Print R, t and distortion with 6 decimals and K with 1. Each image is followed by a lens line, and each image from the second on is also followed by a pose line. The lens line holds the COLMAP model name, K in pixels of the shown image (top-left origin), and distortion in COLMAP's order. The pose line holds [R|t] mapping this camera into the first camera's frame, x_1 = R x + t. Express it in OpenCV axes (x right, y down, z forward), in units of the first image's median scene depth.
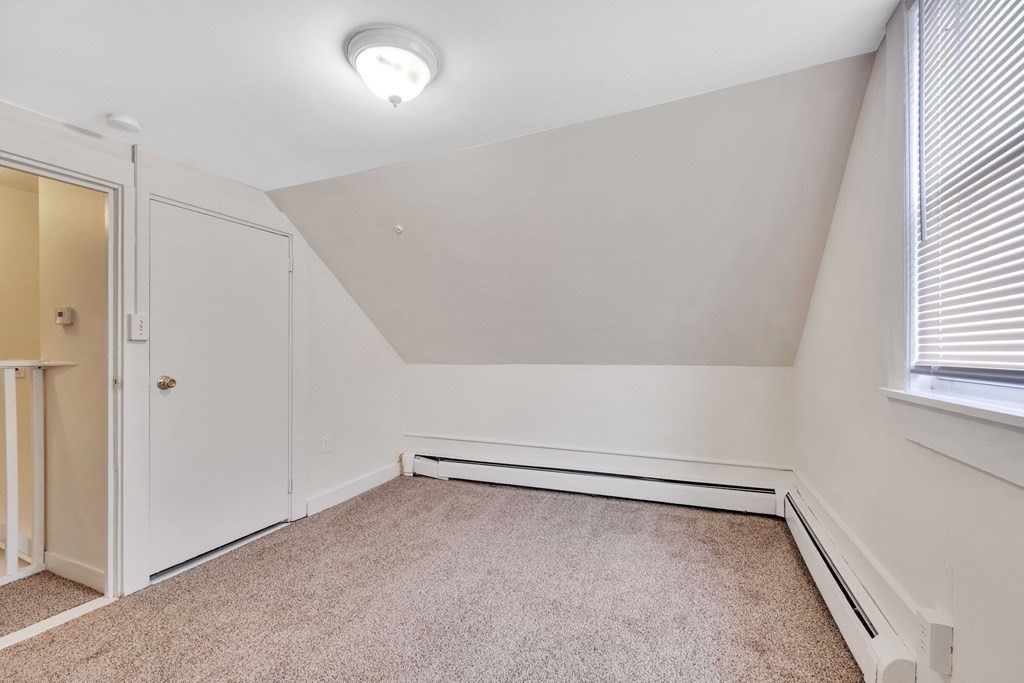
lens RADIAL K [[440.3, 0, 512.0], [0, 440.3, 348.3], [0, 0, 1]] dist [0.014372, 0.000138]
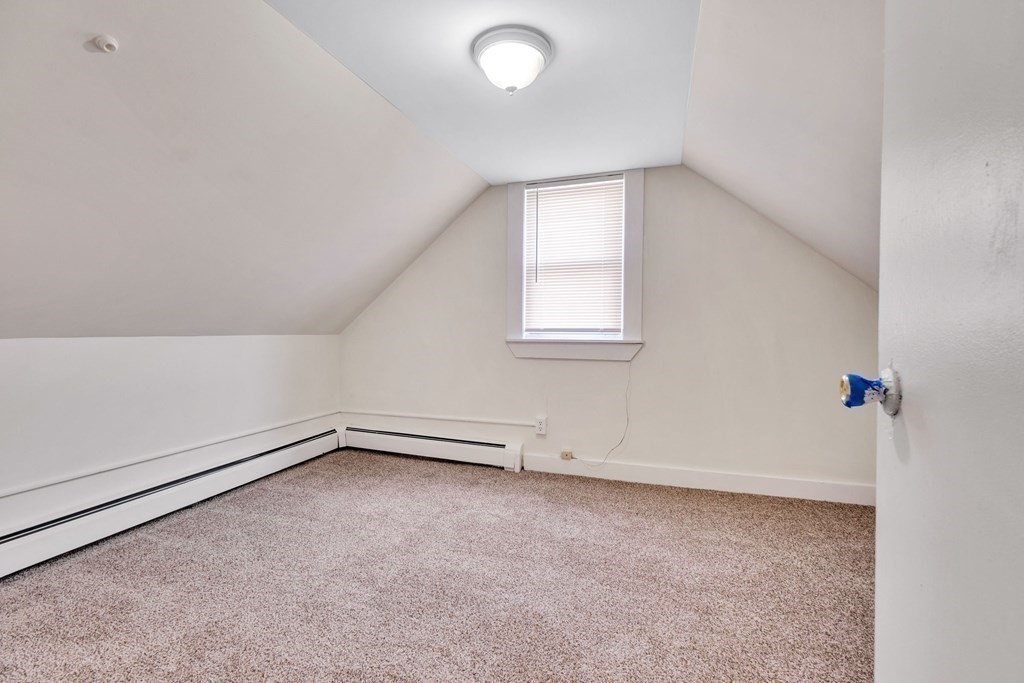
lens RADIAL K [[440.3, 0, 513.1], [0, 440.3, 348.6], [0, 0, 1]] dist [0.014372, 0.000138]
pose [[-0.066161, -0.047903, 0.996658, -0.741351], [-0.008545, 0.998837, 0.047441, 0.014224], [-0.997772, -0.005378, -0.066493, 0.572477]]
